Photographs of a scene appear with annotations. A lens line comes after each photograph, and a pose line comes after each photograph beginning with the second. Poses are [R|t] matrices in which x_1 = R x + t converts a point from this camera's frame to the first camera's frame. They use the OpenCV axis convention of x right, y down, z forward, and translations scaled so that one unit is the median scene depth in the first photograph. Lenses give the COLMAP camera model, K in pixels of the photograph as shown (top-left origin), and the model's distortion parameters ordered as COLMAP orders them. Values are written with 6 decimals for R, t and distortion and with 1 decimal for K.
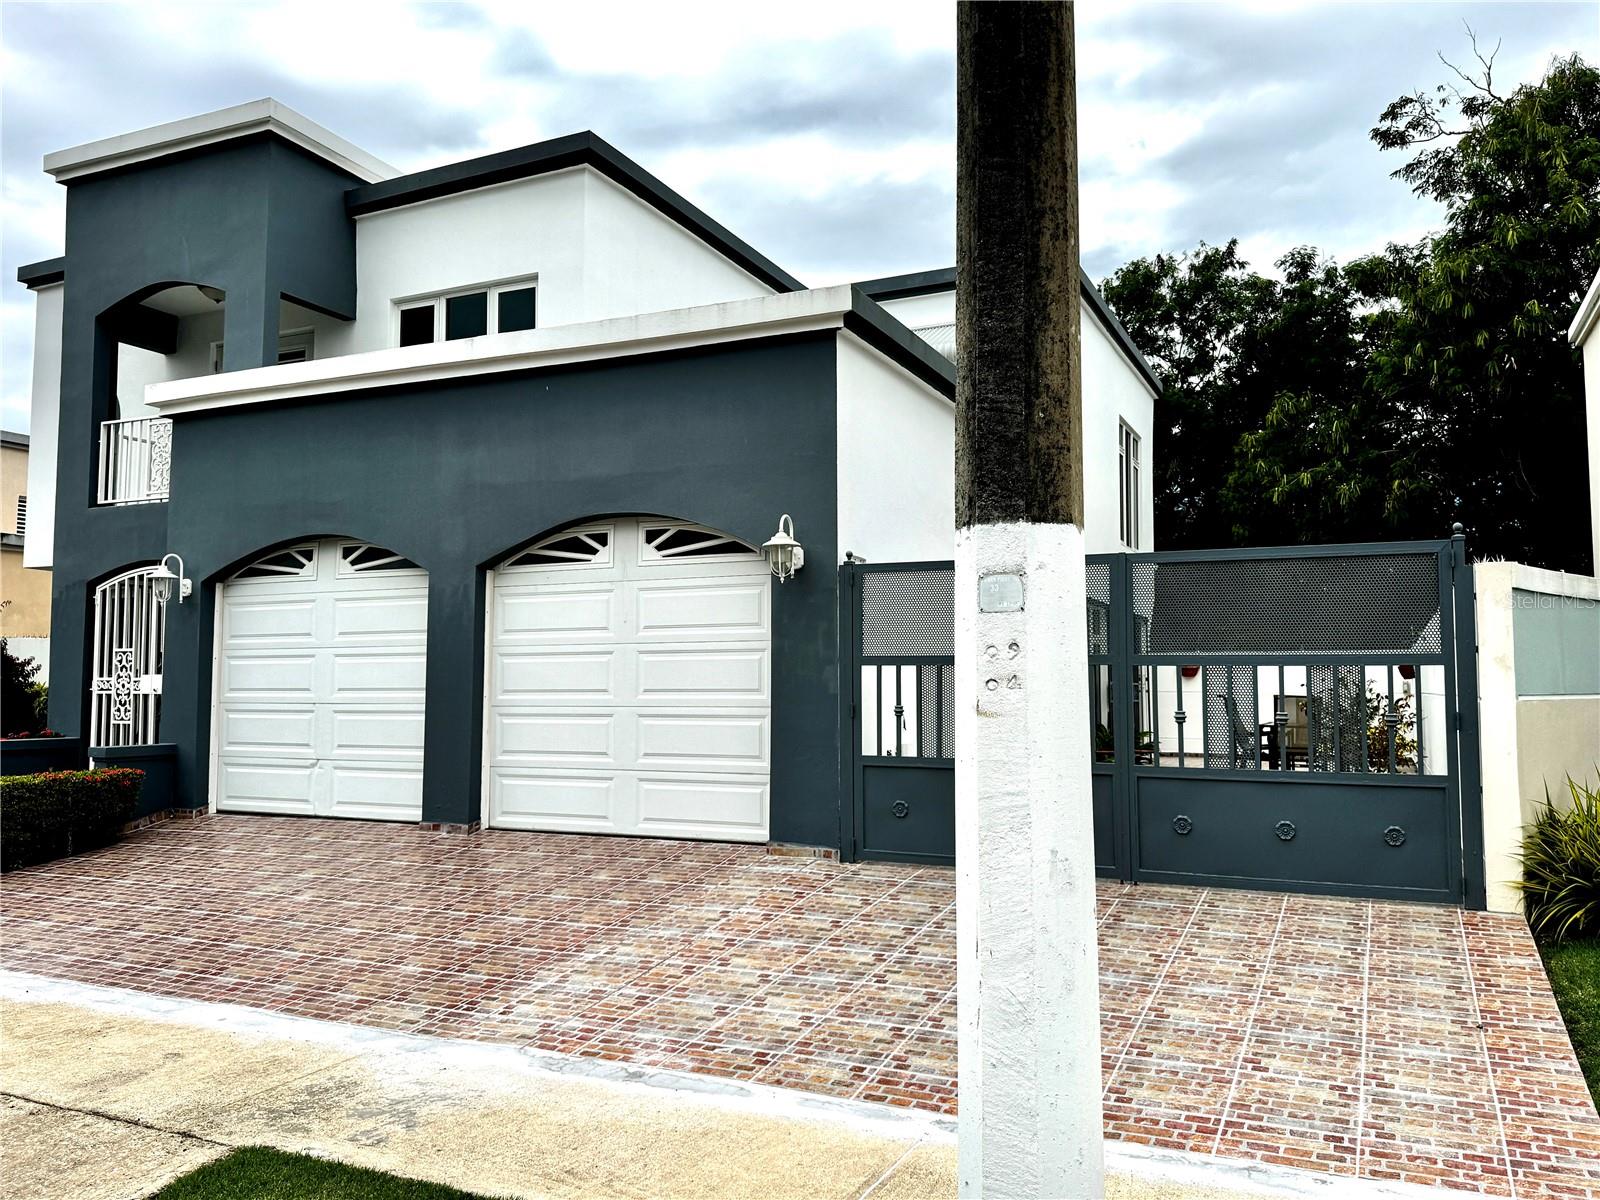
lens RADIAL K [[1230.6, 0, 808.6], [0, 1230.6, 613.6], [0, 0, 1]] dist [0.042593, -0.040734]
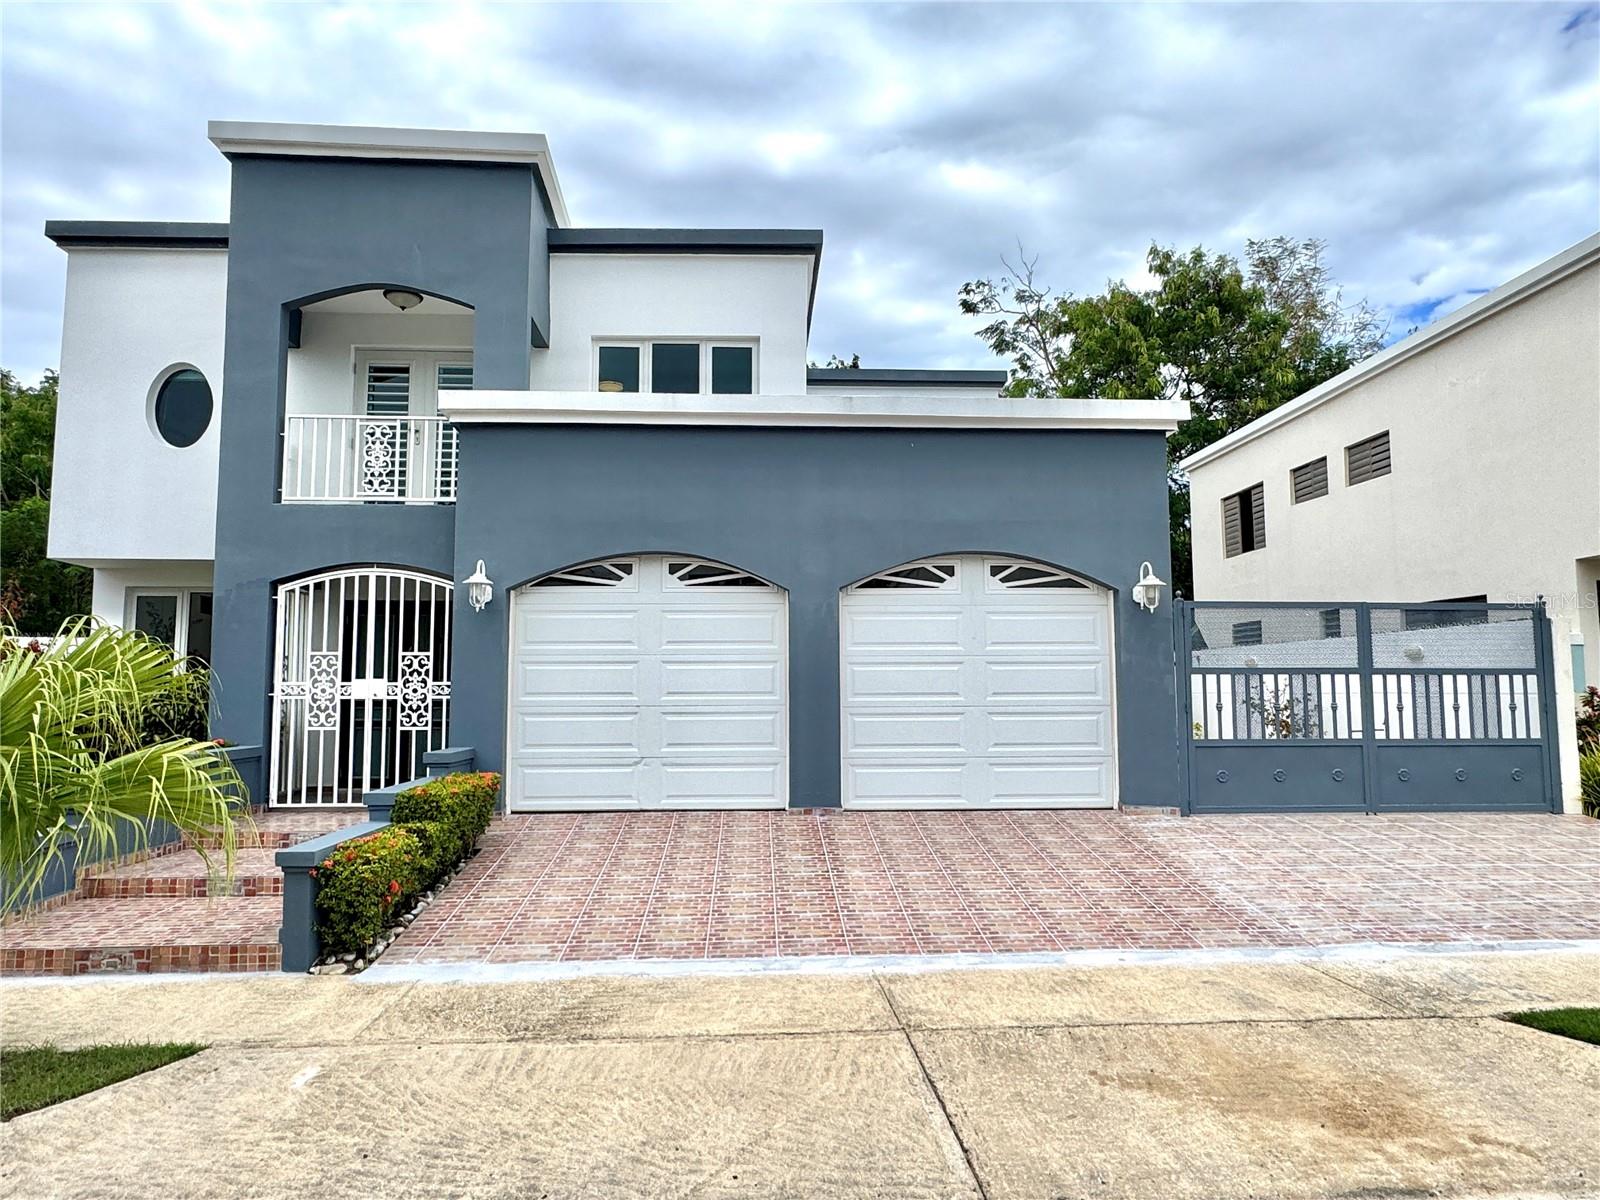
lens RADIAL K [[1031.3, 0, 799.5], [0, 1031.3, 602.8], [0, 0, 1]] dist [0.003585, -0.001098]
pose [[0.879875, 0.037039, 0.473760, -0.753754], [-0.024563, 0.999170, -0.032497, 0.008585], [-0.474570, 0.016956, 0.880054, 0.148053]]
